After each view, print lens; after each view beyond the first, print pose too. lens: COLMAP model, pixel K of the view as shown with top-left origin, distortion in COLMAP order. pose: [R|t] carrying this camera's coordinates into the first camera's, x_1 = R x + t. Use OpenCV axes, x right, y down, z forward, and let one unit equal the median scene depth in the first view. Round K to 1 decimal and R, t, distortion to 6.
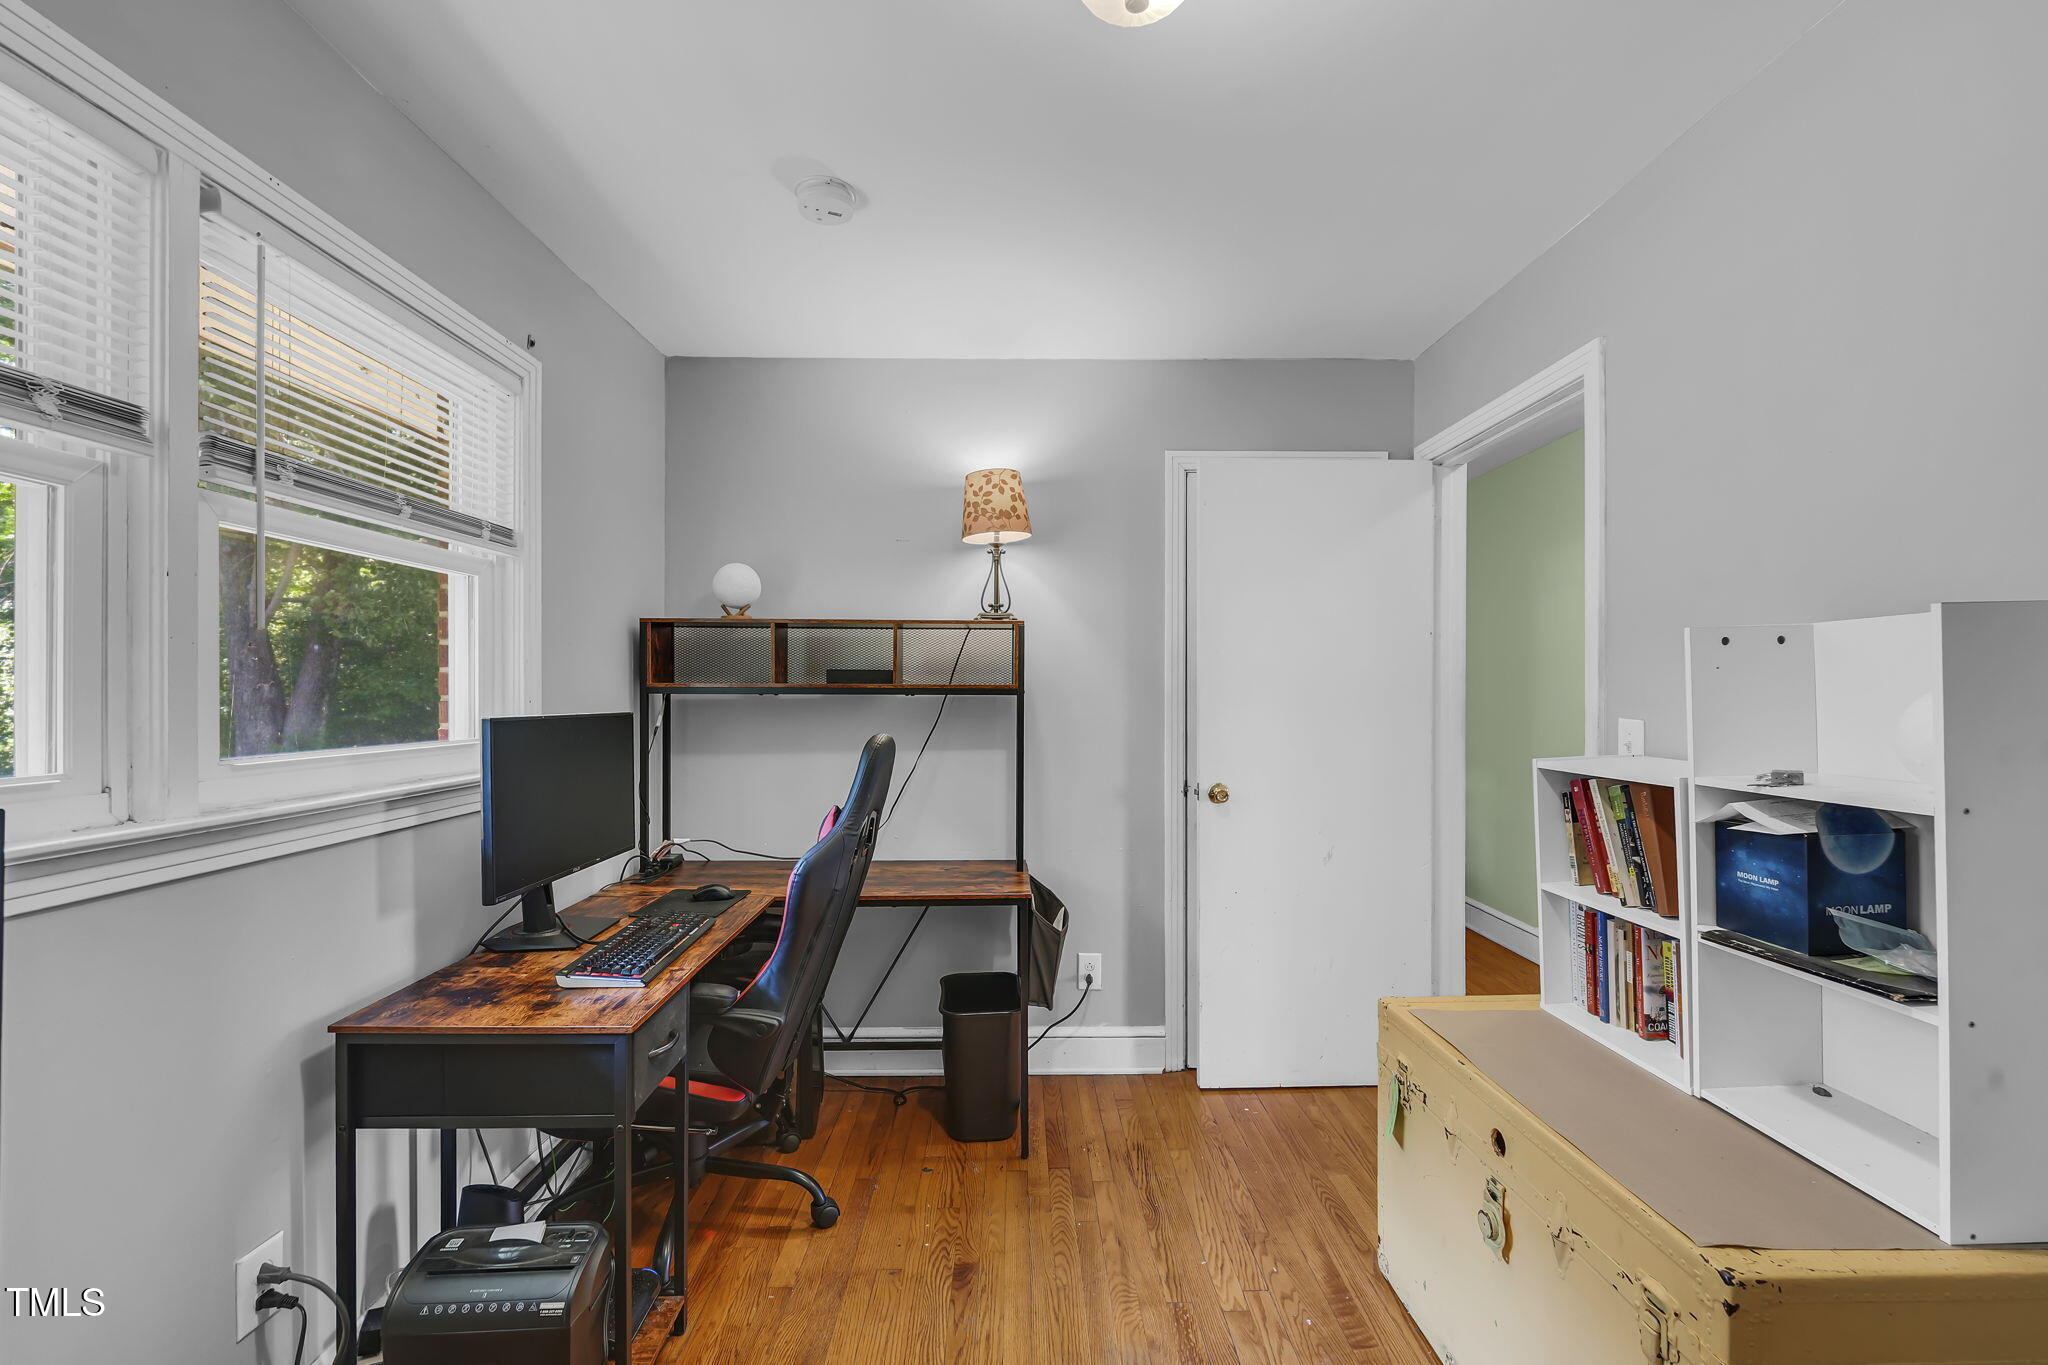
lens RADIAL K [[835.4, 0, 1029.3], [0, 835.4, 694.0], [0, 0, 1]] dist [-0.014466, -0.000467]
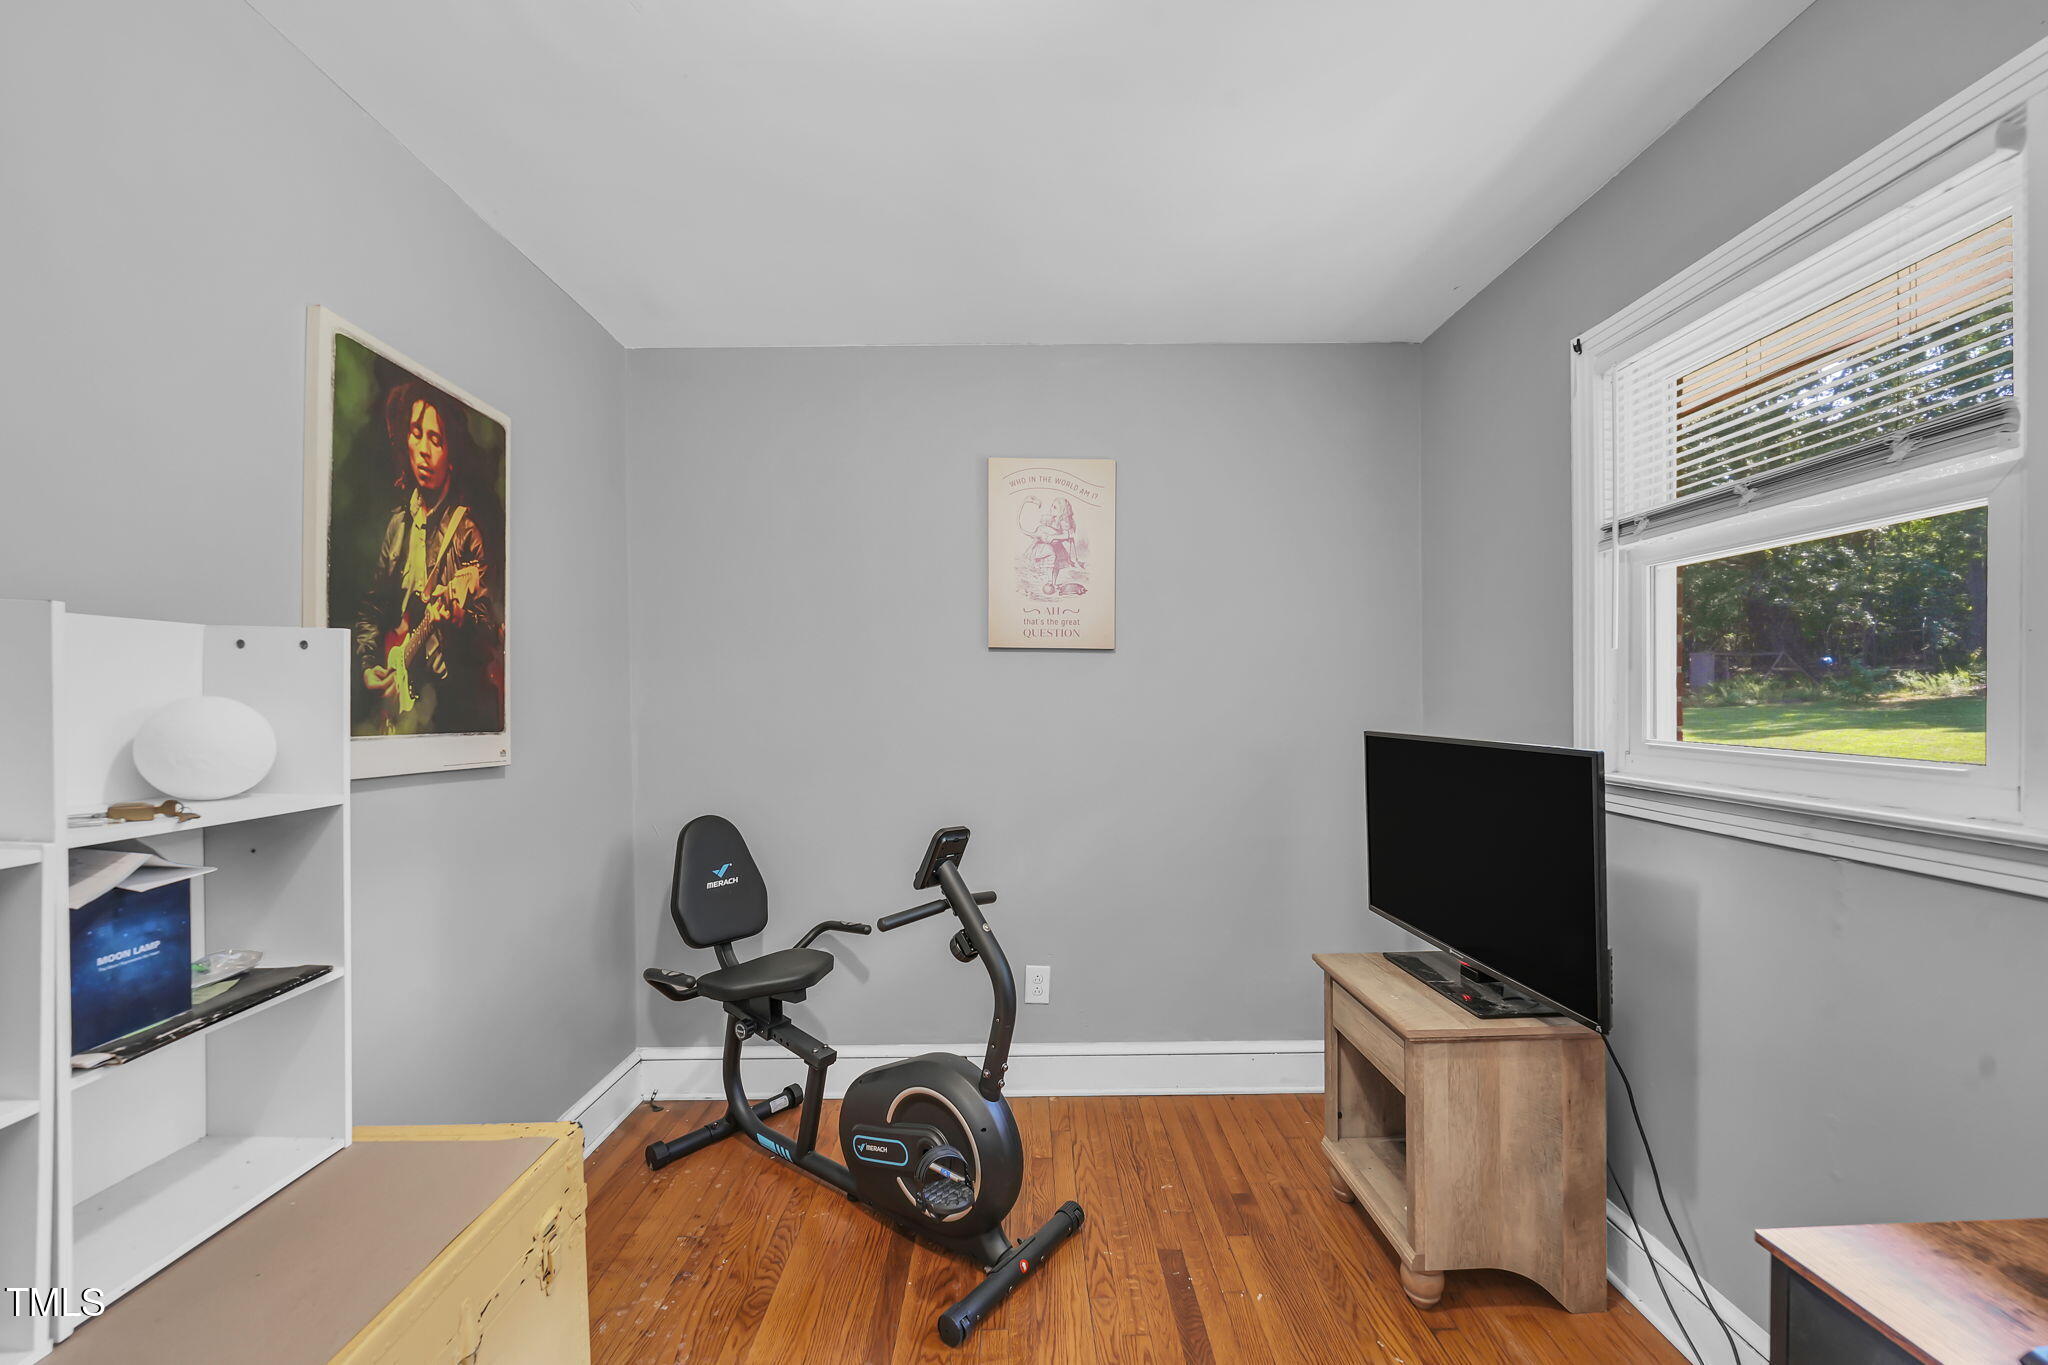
lens RADIAL K [[835.4, 0, 1029.3], [0, 835.4, 694.0], [0, 0, 1]] dist [-0.014466, -0.000467]
pose [[-0.999788, 0.008270, 0.018856, 0.050491], [0.008166, 0.999951, -0.005615, -0.000046], [-0.018902, -0.005460, -0.999806, 1.750238]]
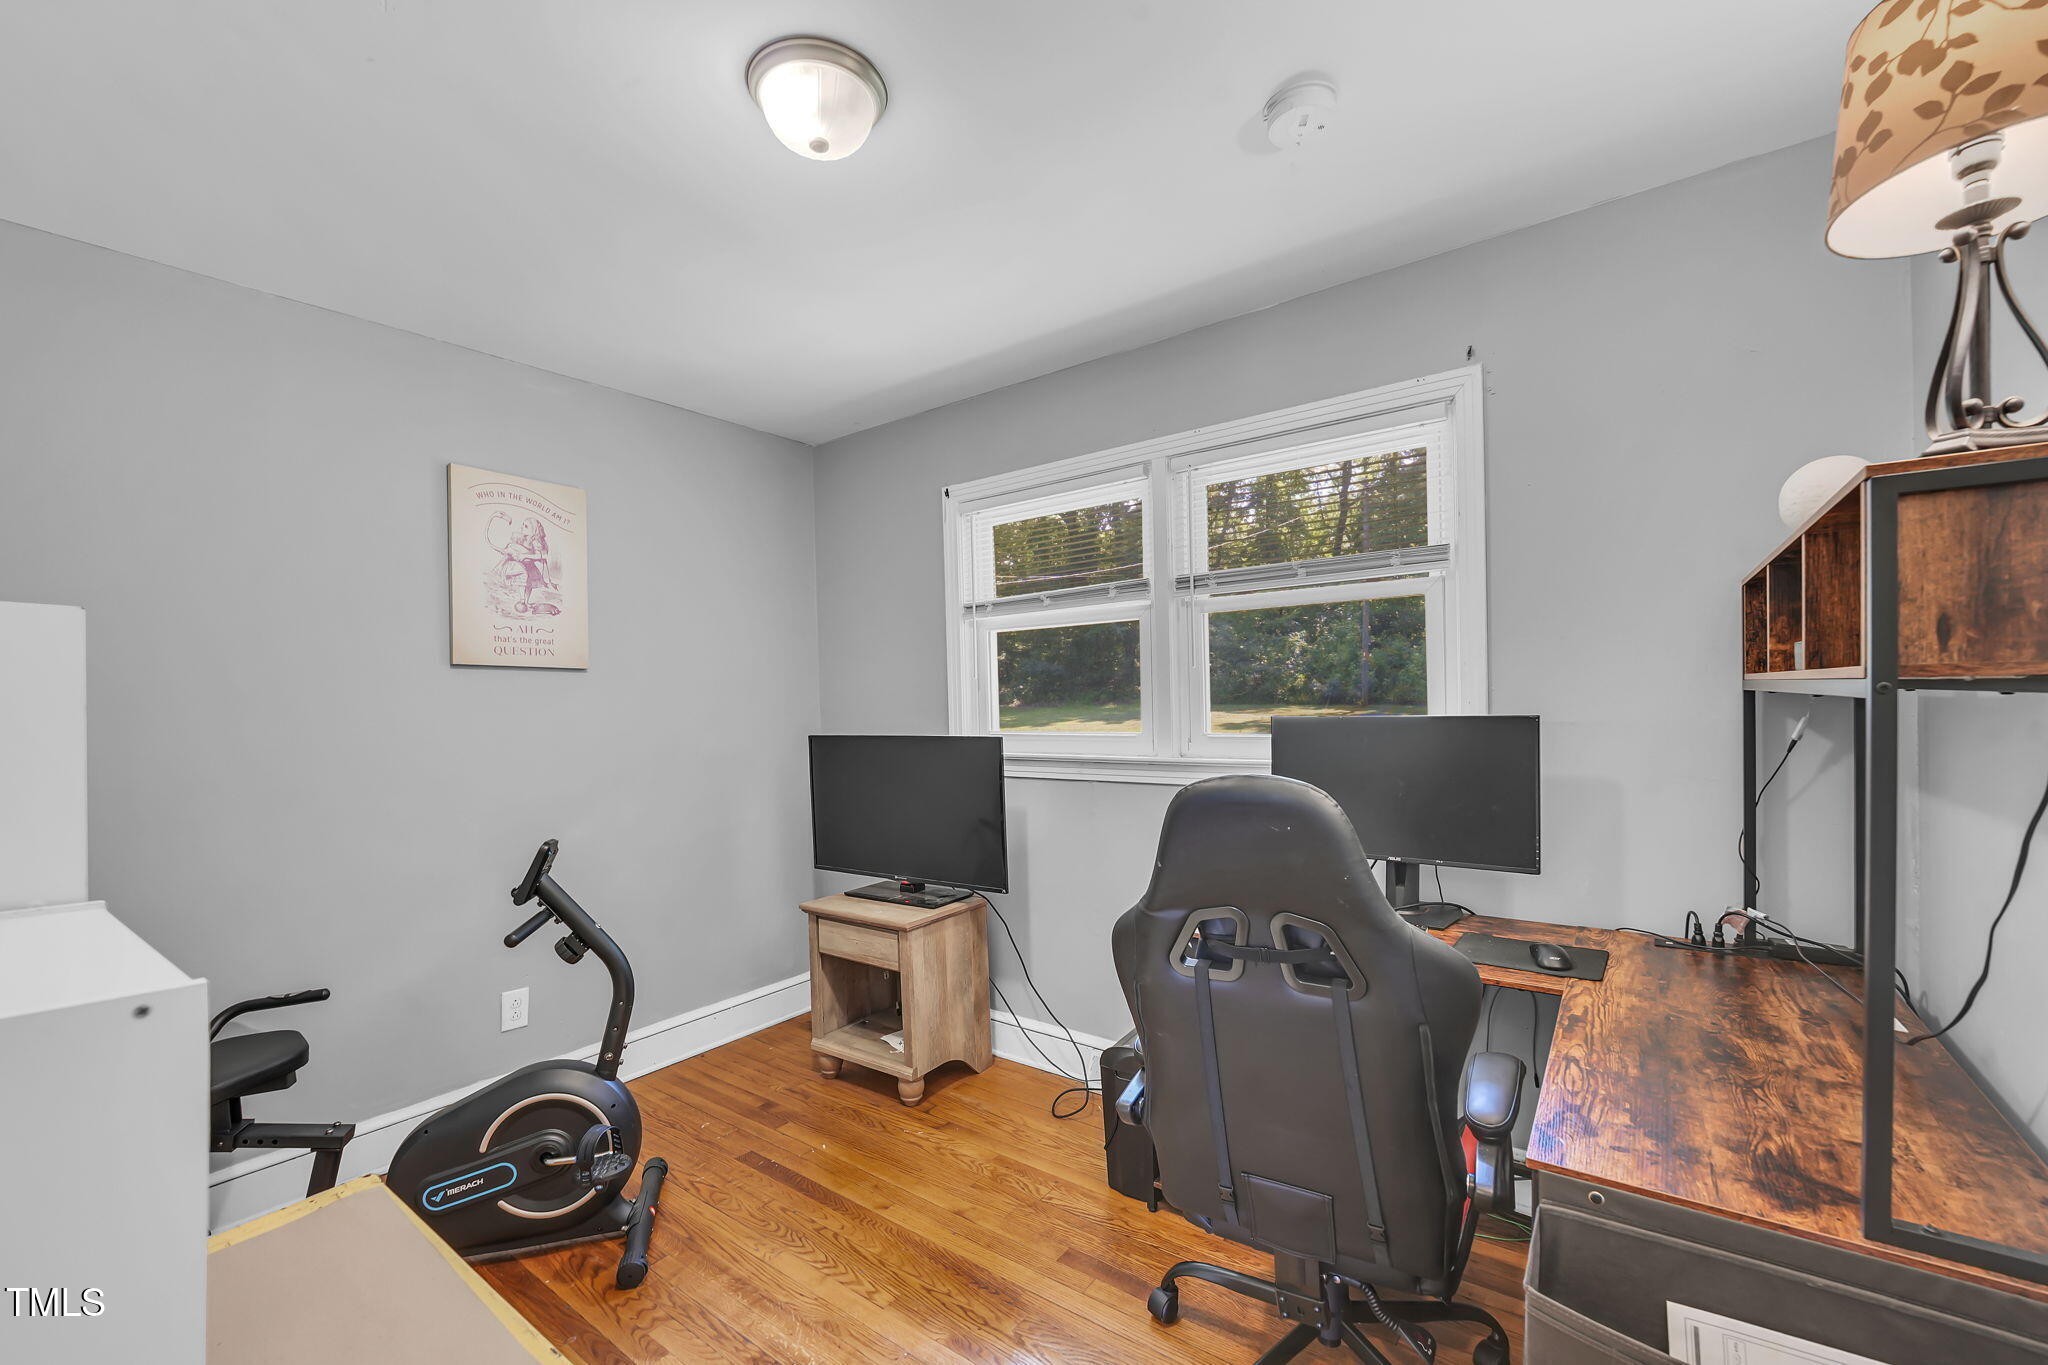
lens RADIAL K [[844.1, 0, 1024.0], [0, 844.1, 682.5], [0, 0, 1]] dist [-0.017141, -0.000638]
pose [[-0.614034, -0.003084, -0.789274, 0.788407], [0.026203, 0.999362, -0.024289, -0.001944], [0.788845, -0.035596, -0.613561, 1.903440]]
